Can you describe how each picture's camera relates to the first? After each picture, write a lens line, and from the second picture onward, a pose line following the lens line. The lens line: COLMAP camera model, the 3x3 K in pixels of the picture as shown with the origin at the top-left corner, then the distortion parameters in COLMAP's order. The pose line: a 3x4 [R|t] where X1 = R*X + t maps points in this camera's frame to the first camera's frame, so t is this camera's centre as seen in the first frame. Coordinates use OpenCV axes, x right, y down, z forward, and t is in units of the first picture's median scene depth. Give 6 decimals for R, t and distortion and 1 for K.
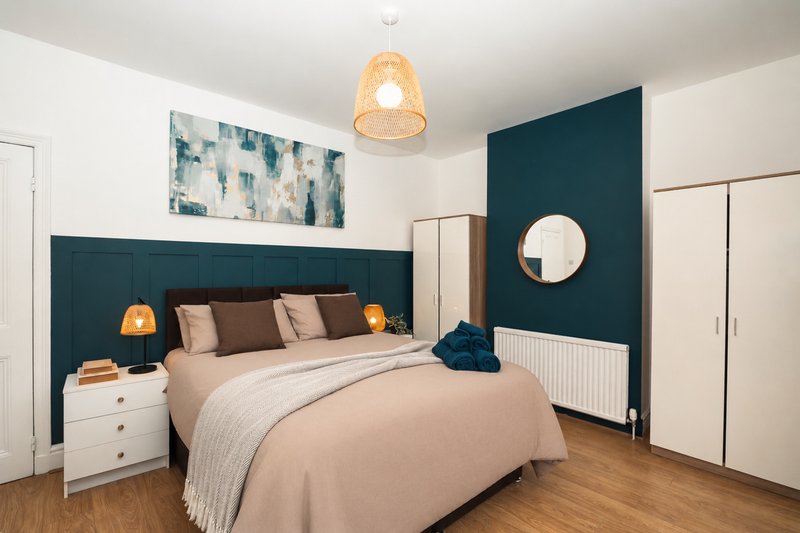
lens RADIAL K [[372.2, 0, 400.0], [0, 372.2, 266.5], [0, 0, 1]] dist [0.001928, 0.000452]
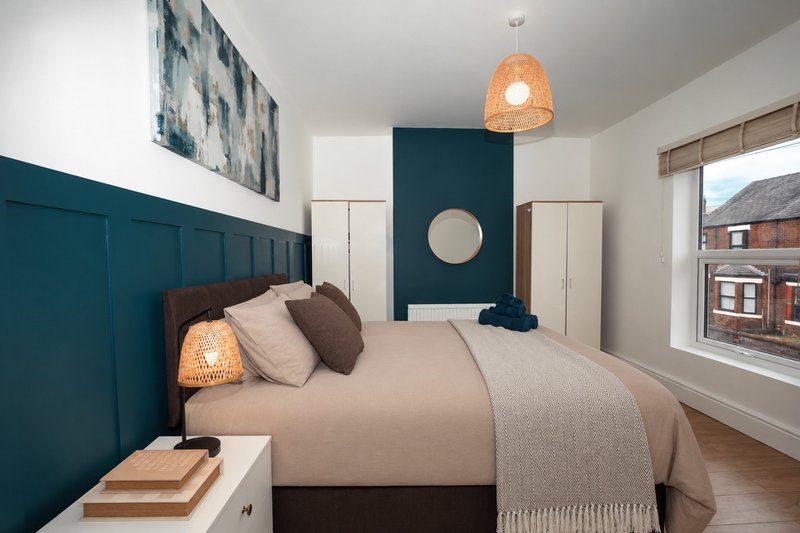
lens RADIAL K [[362.3, 0, 400.0], [0, 362.3, 266.5], [0, 0, 1]] dist [-0.000808, -0.000038]
pose [[0.631385, -0.029997, 0.774889, -0.766957], [0.000842, 0.999277, 0.037998, 0.007367], [-0.775469, -0.023339, 0.630954, 0.410415]]
